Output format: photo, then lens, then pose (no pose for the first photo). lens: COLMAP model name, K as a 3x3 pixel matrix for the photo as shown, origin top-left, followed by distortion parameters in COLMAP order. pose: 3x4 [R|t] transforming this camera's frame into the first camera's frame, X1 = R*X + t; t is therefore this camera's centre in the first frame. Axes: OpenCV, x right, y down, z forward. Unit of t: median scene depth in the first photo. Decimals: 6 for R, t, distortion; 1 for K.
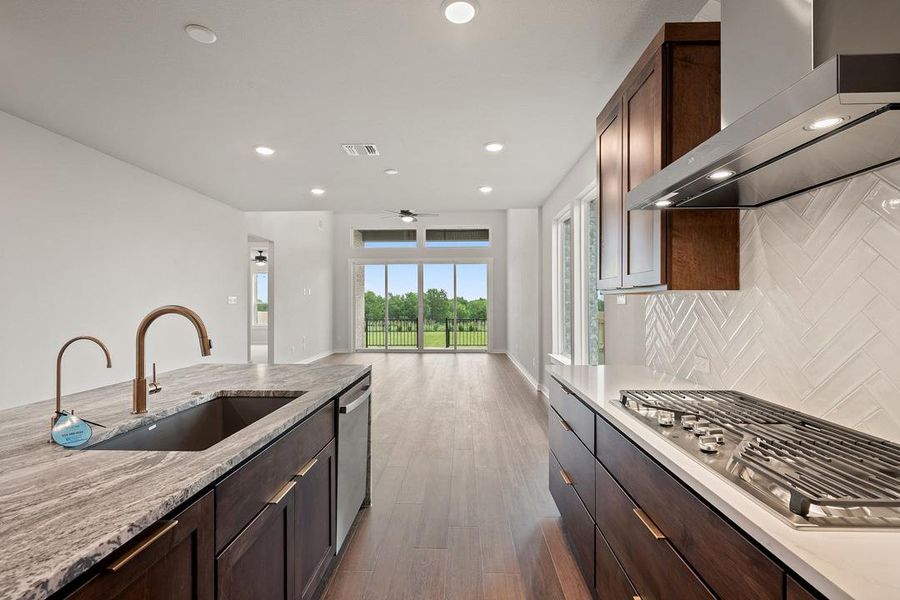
lens RADIAL K [[400.6, 0, 450.0], [0, 400.6, 300.0], [0, 0, 1]] dist [-0.001780, -0.000076]
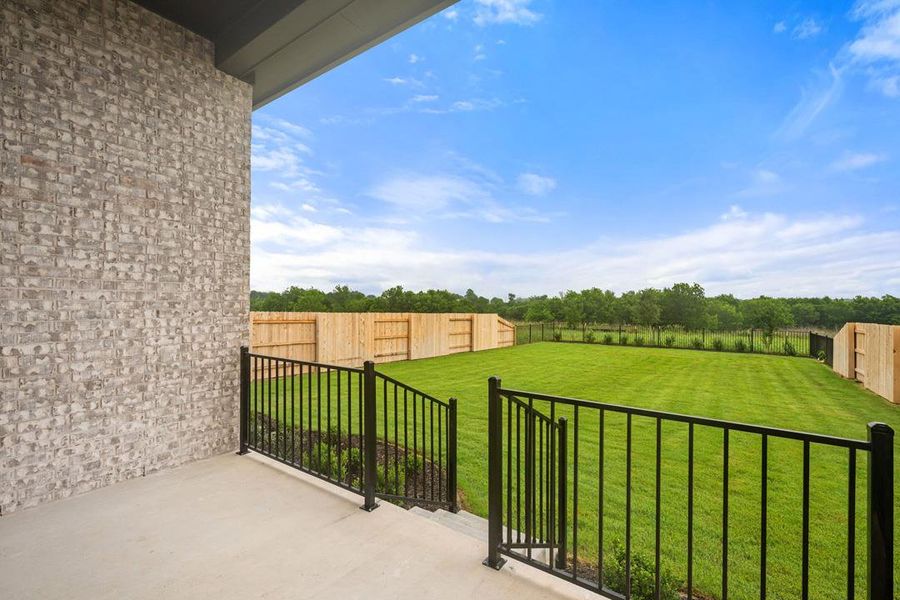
lens RADIAL K [[400.6, 0, 450.0], [0, 400.6, 300.0], [0, 0, 1]] dist [-0.001780, -0.000076]
pose [[0.832478, 0.002844, -0.554051, 0.010687], [-0.001729, 0.999995, 0.002535, 0.001797], [0.554055, -0.001153, 0.832479, 0.130669]]
